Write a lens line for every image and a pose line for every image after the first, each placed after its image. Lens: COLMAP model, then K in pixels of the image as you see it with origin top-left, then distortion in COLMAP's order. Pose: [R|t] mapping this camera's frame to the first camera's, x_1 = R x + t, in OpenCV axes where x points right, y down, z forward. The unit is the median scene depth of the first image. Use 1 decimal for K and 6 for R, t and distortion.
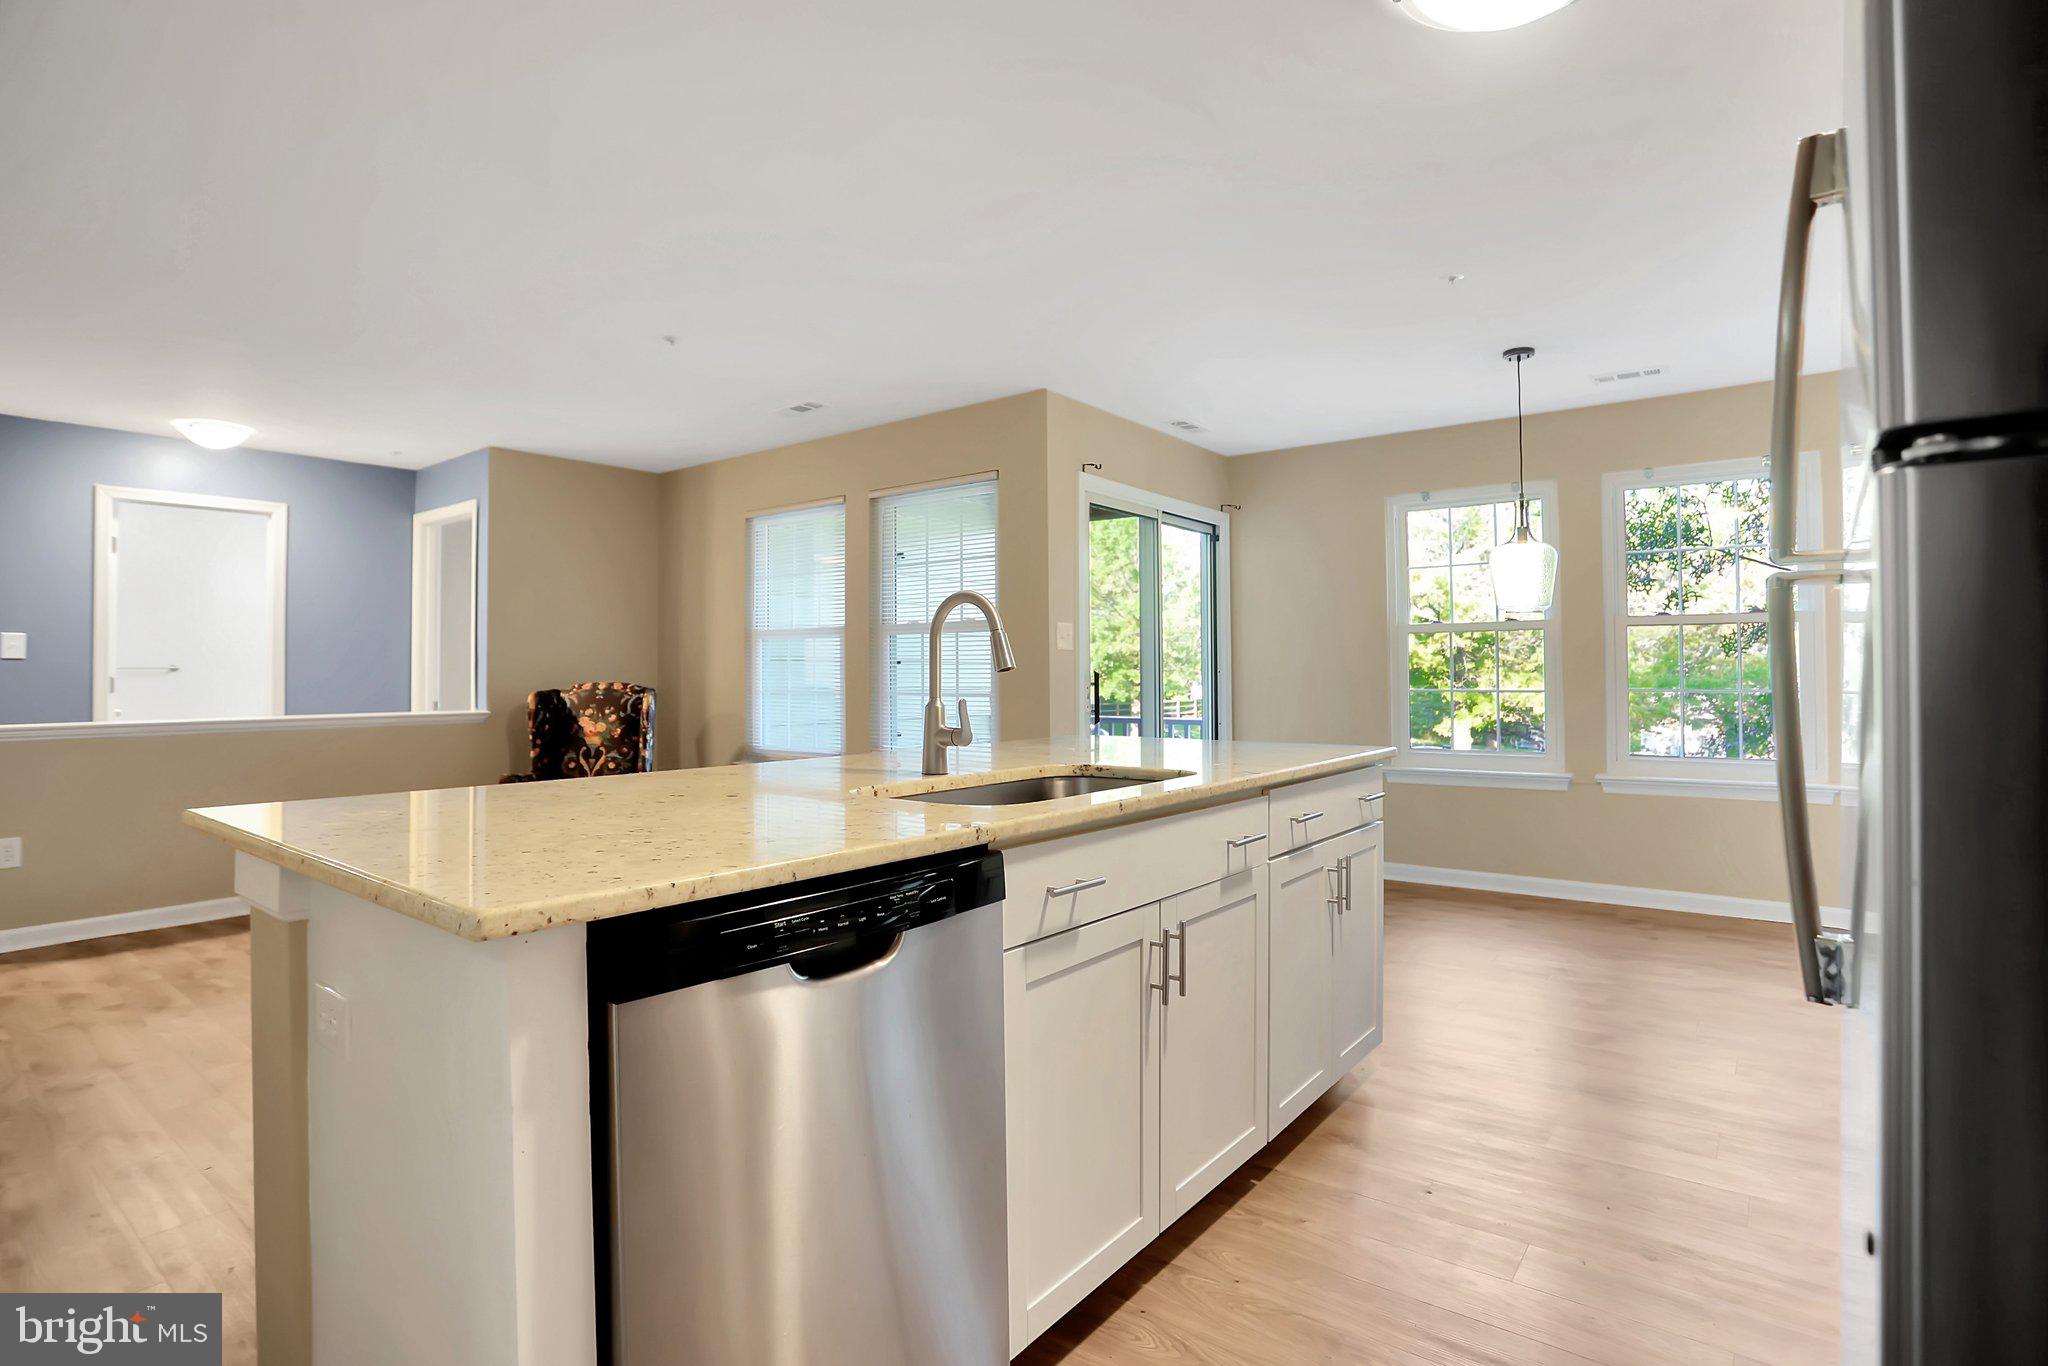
lens RADIAL K [[1000.2, 0, 1020.0], [0, 1000.2, 668.9], [0, 0, 1]] dist [-0.035879, 0.007135]
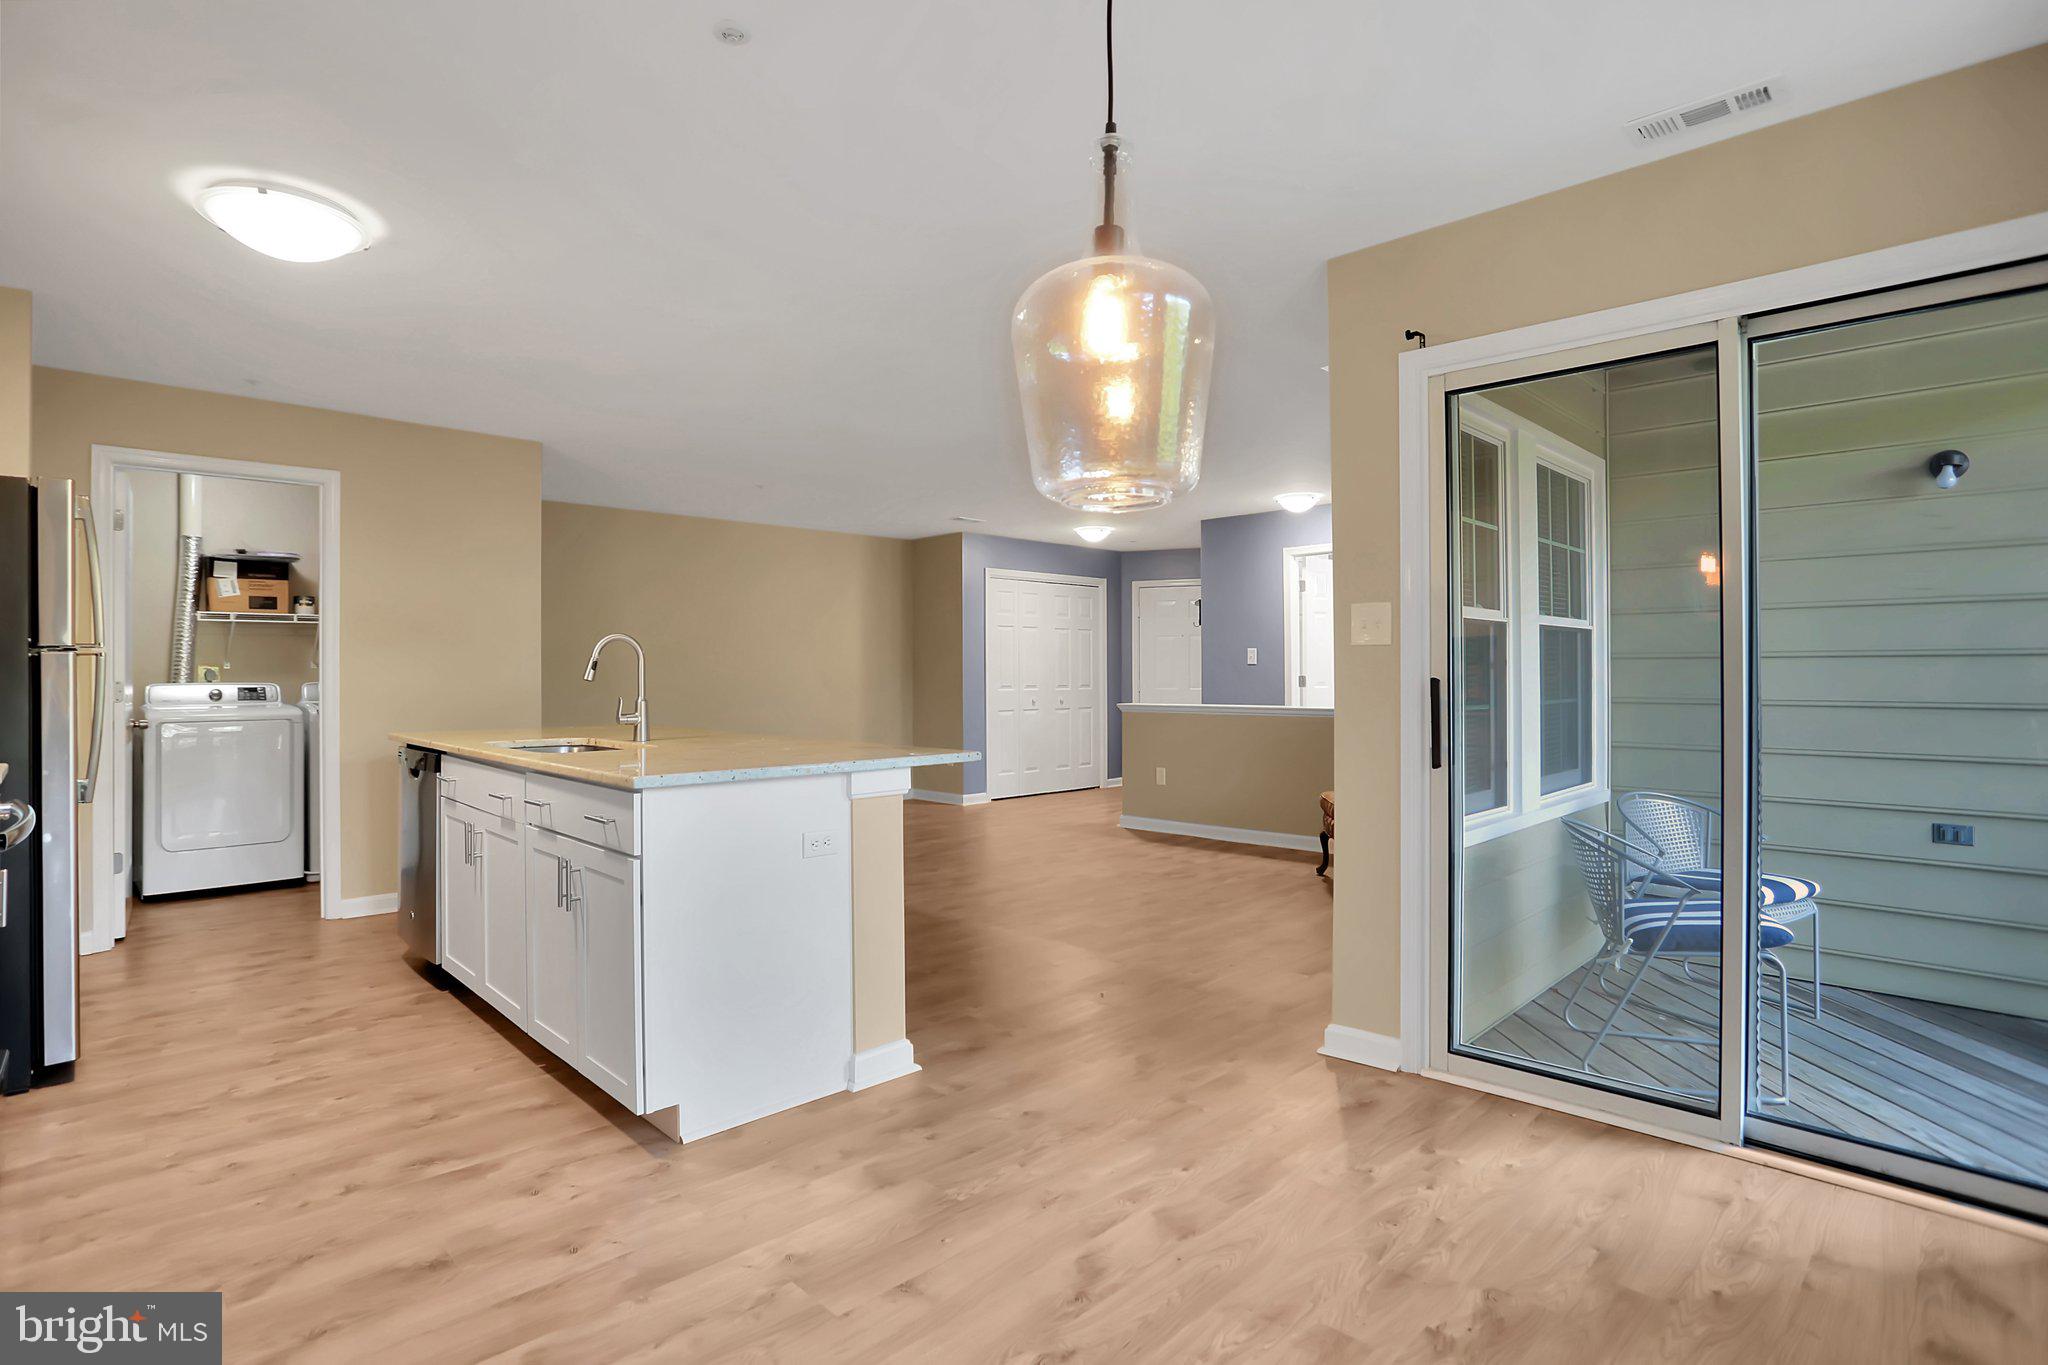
lens RADIAL K [[1000.2, 0, 1011.4], [0, 1000.2, 667.0], [0, 0, 1]] dist [-0.035879, 0.007135]
pose [[-0.128349, -0.003321, -0.991723, 1.348261], [0.006269, 0.999972, -0.004160, -0.011054], [0.991709, -0.006751, -0.128325, 1.639714]]
